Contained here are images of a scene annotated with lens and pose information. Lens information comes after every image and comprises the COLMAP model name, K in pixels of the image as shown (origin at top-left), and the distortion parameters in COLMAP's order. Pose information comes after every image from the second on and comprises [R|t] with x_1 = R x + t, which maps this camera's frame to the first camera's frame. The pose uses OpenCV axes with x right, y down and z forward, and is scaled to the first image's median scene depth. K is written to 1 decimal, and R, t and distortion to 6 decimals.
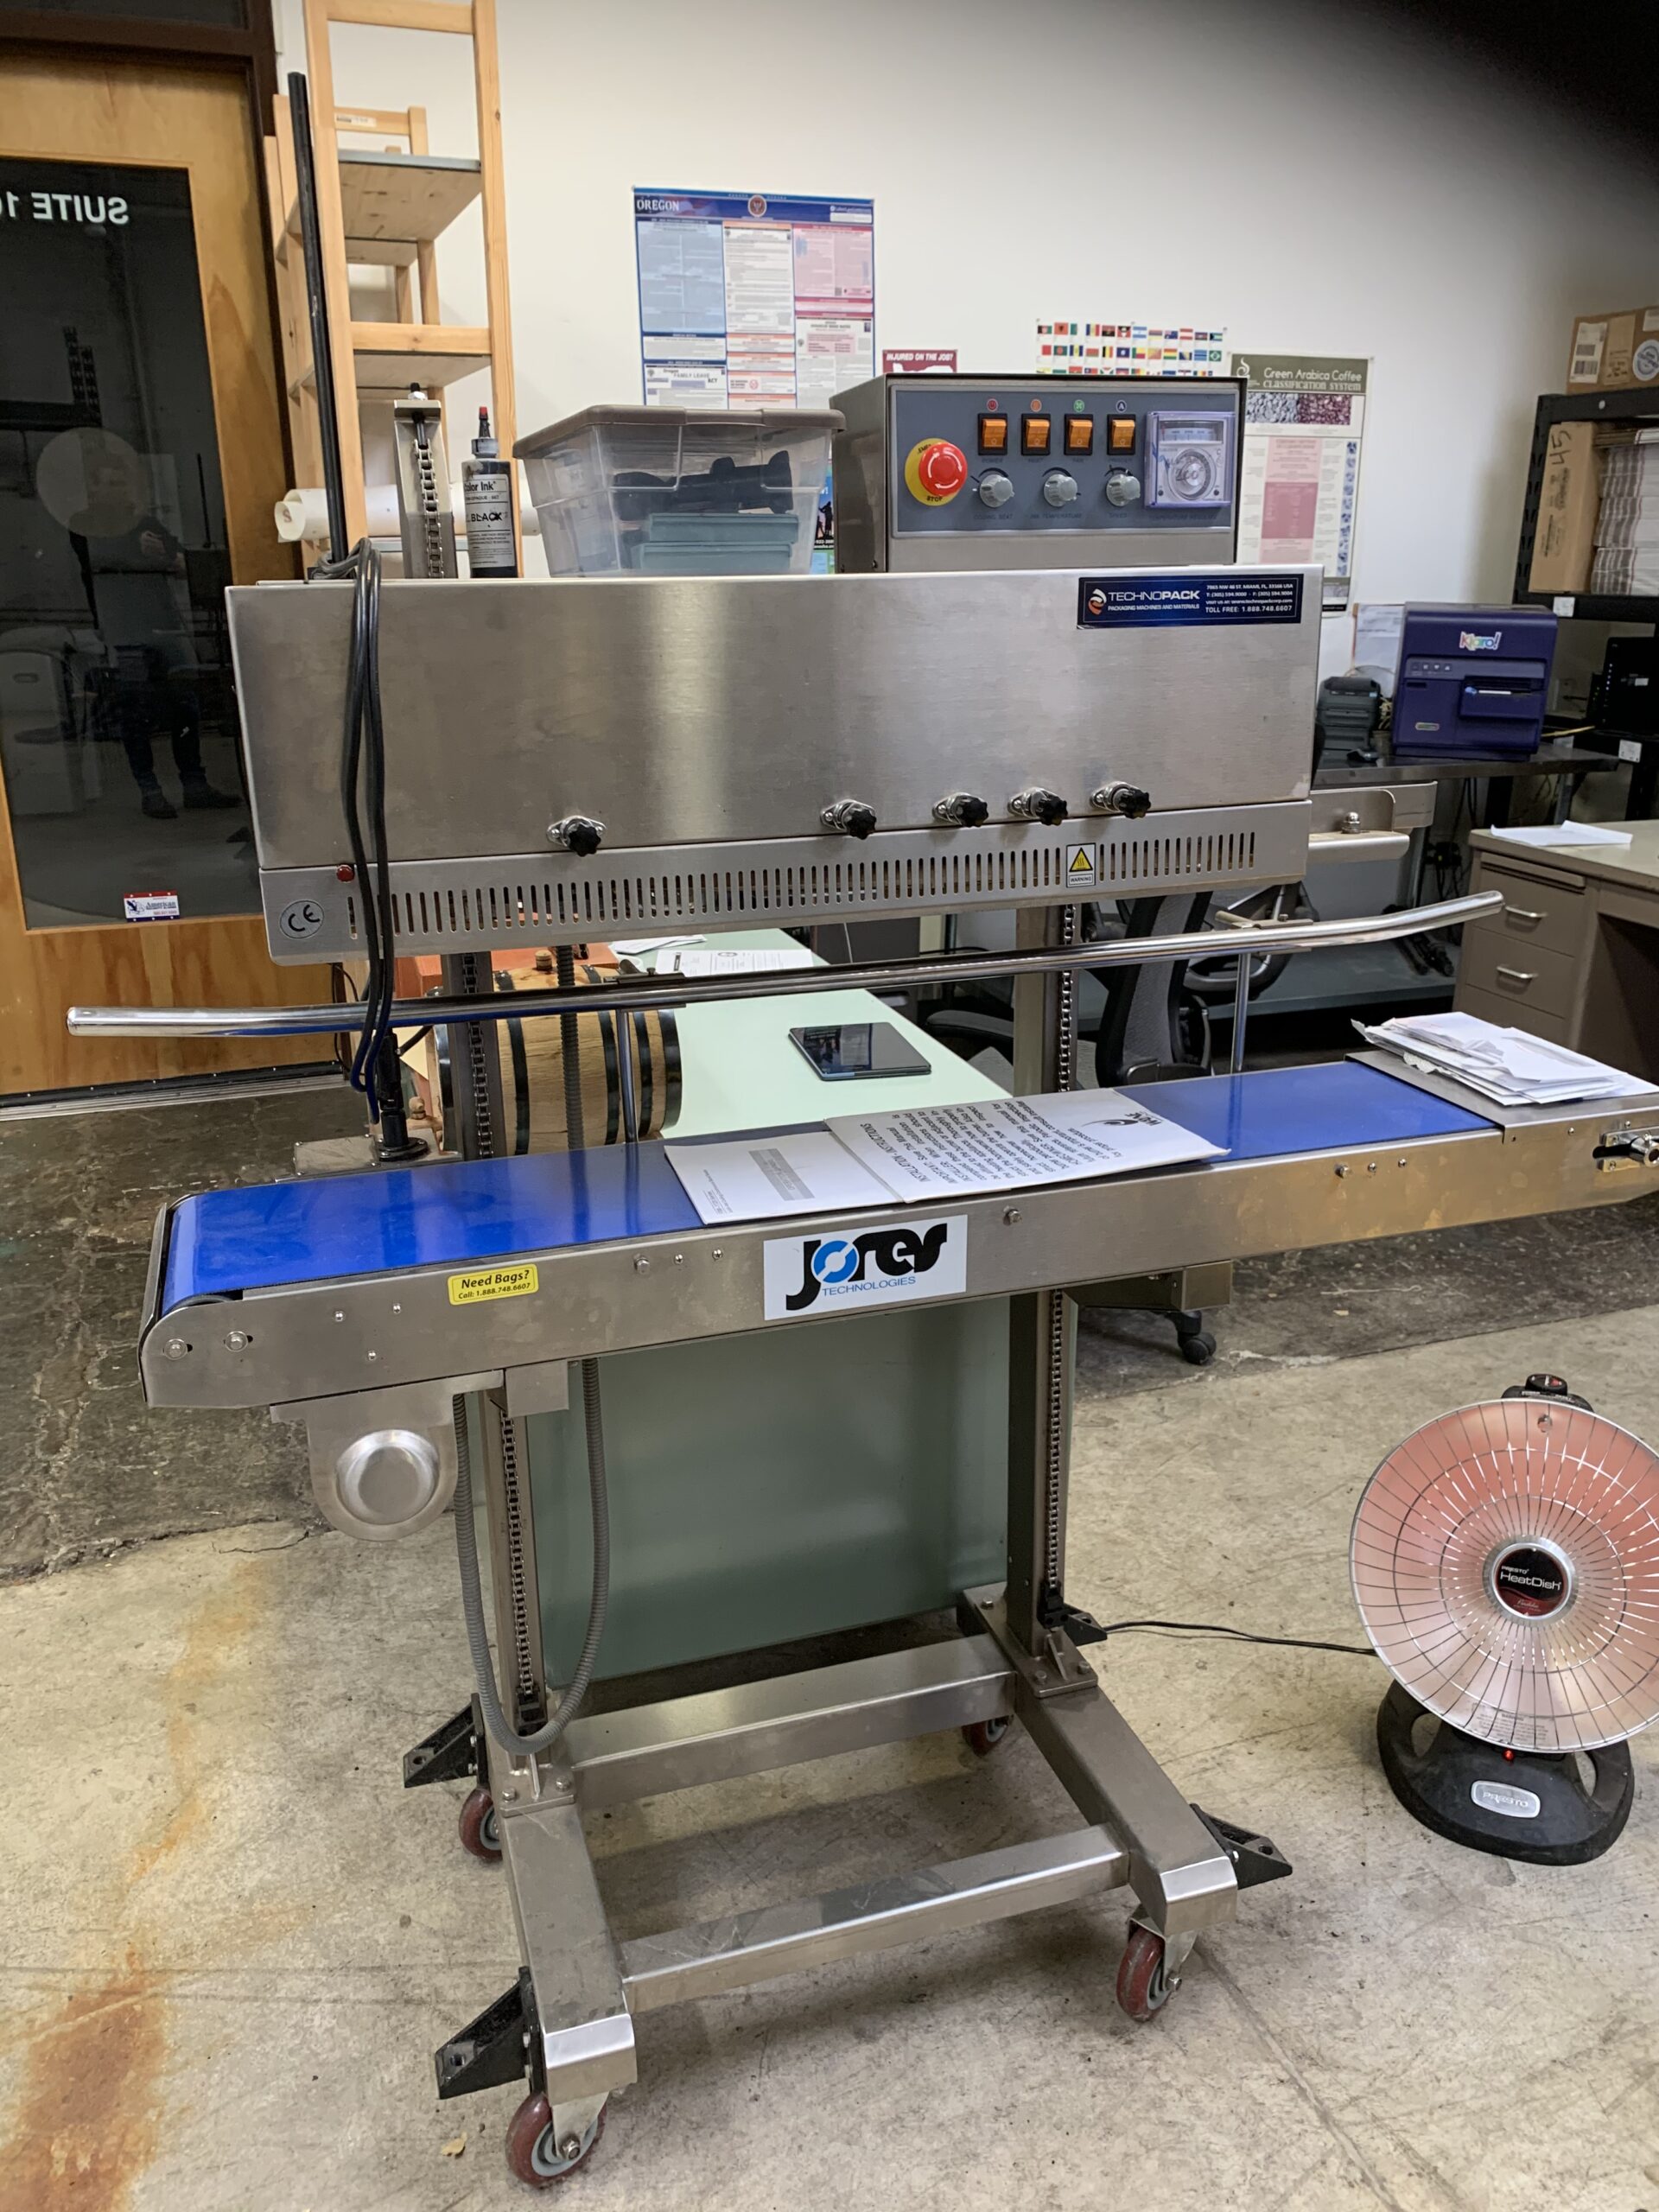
lens RADIAL K [[1651.7, 0, 839.0], [0, 1651.7, 1124.7], [0, 0, 1]] dist [-0.033798, -0.005398]
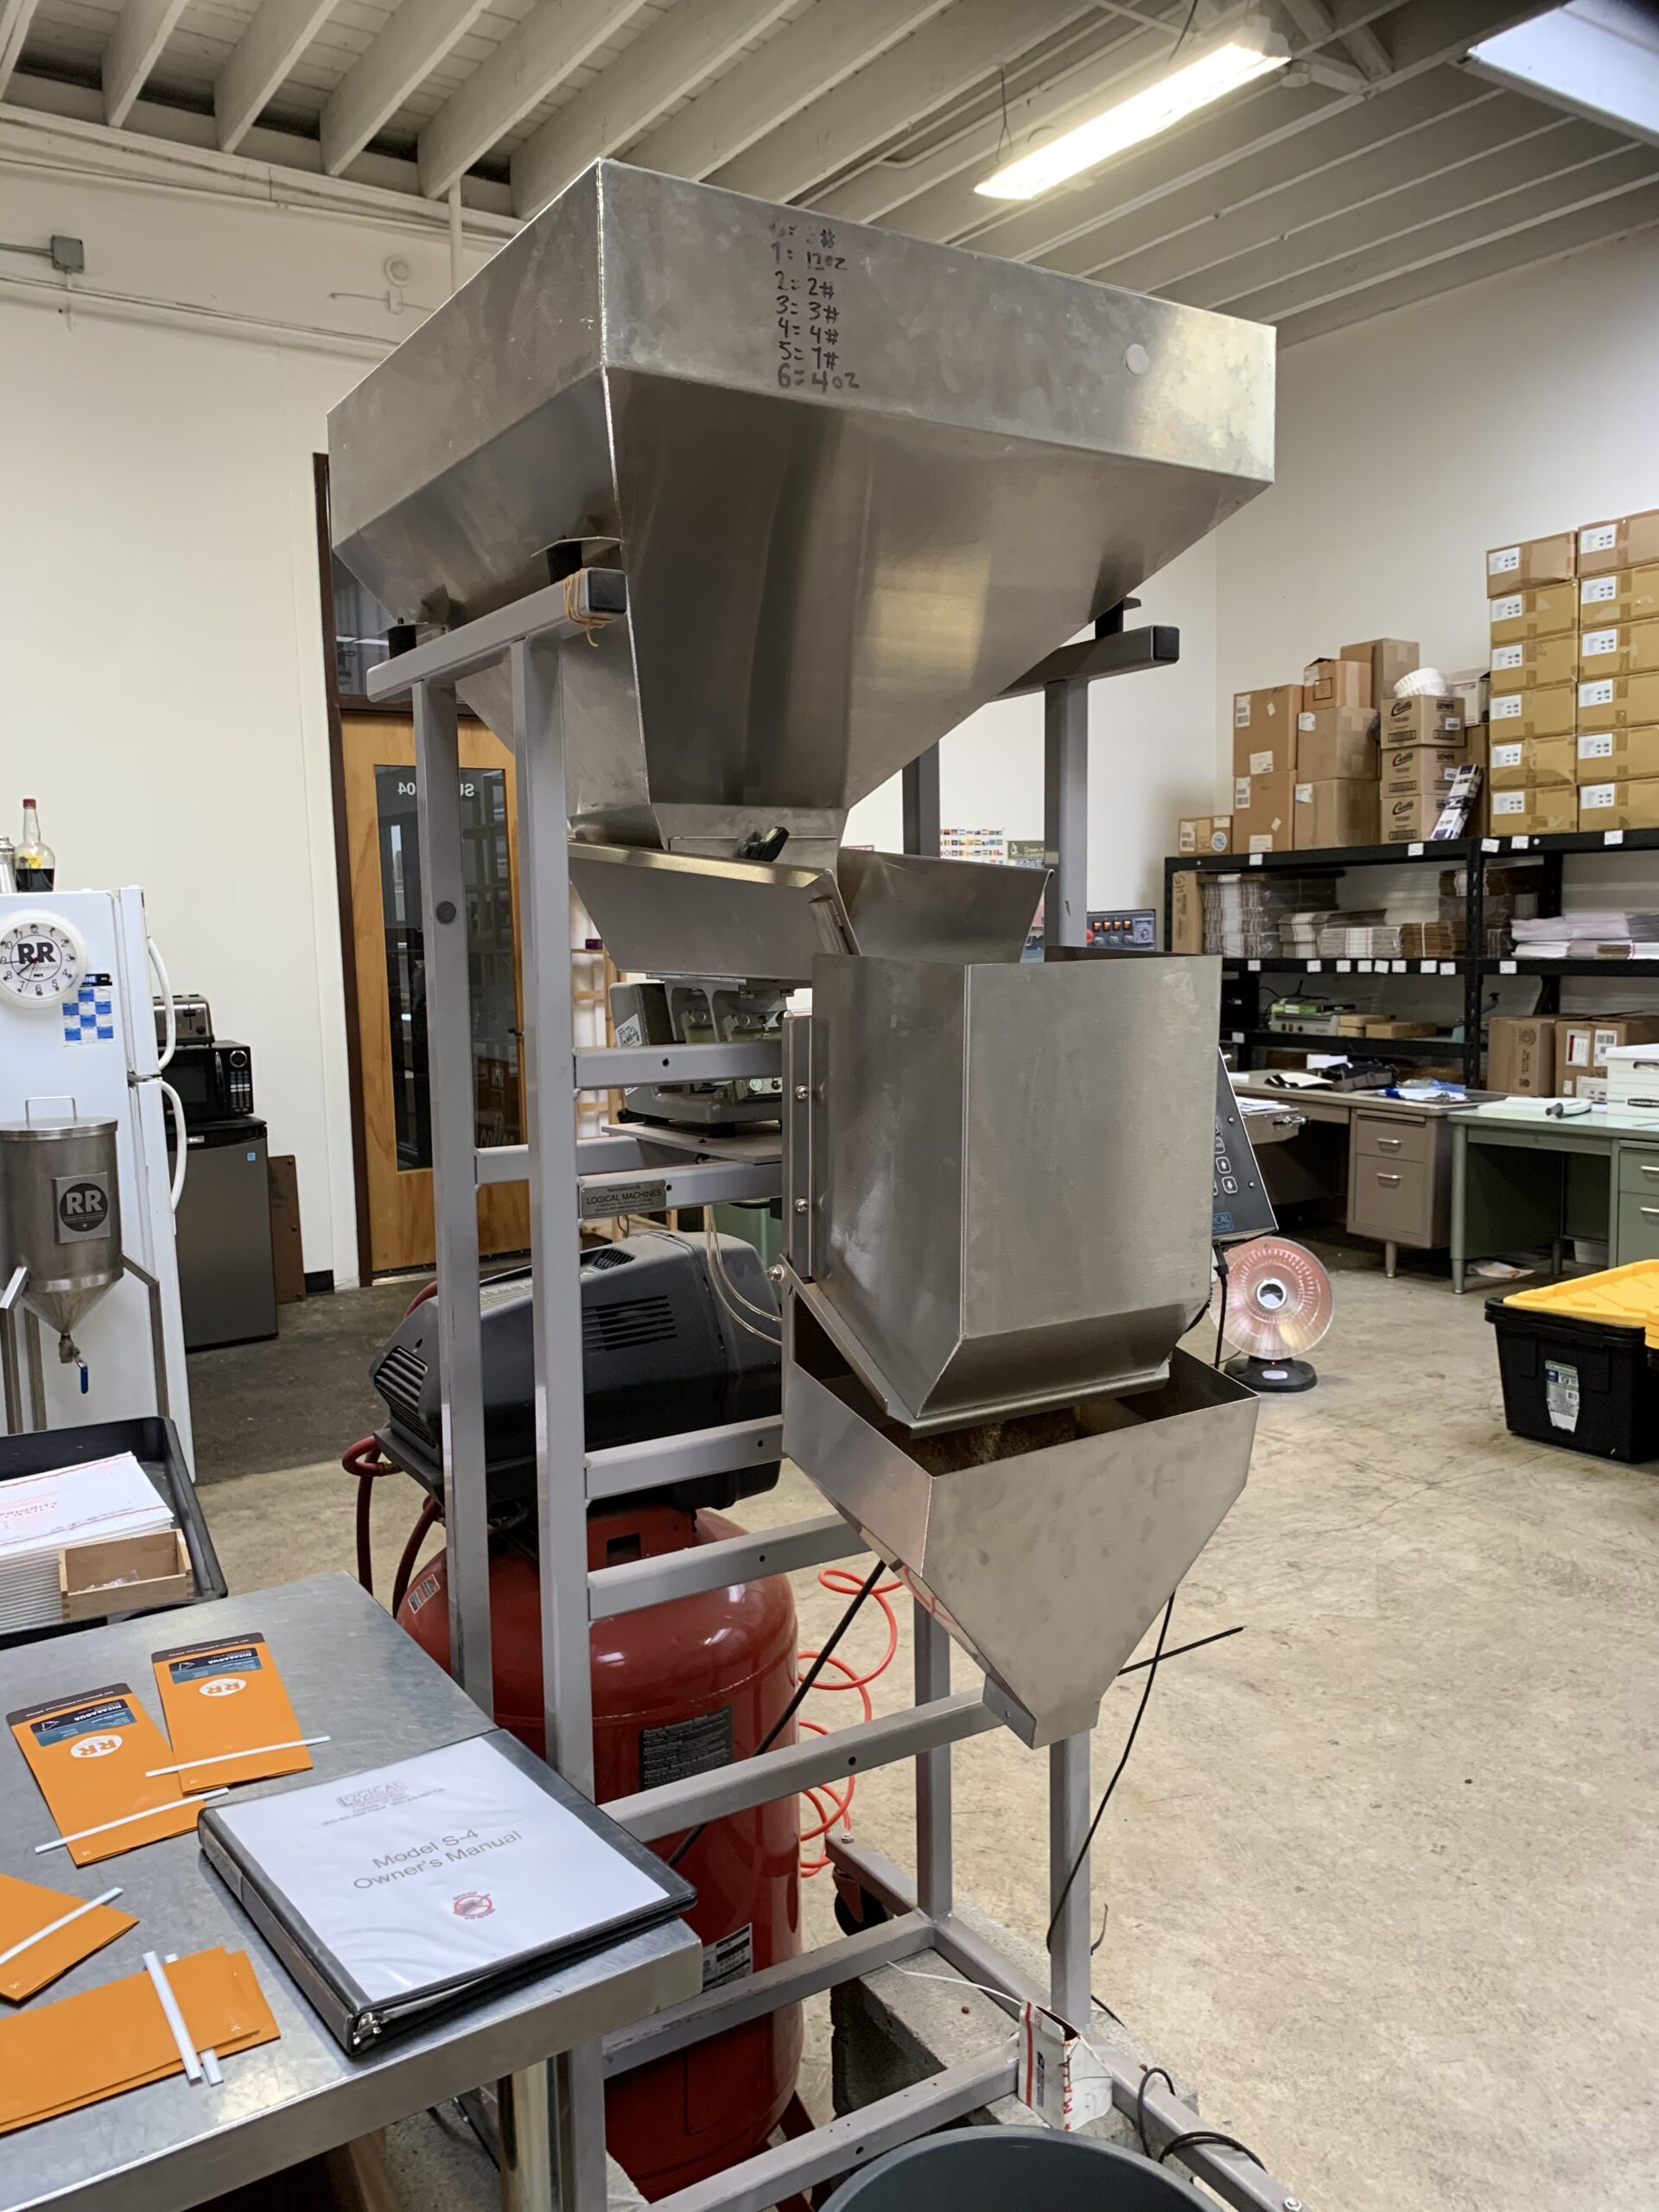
lens RADIAL K [[1651.7, 0, 824.4], [0, 1651.7, 1101.8], [0, 0, 1]] dist [-0.033798, -0.005398]
pose [[0.975482, -0.047998, 0.214783, -0.382253], [0.096453, 0.970449, -0.221192, 0.211773], [-0.197819, 0.236485, 0.951285, -0.675317]]
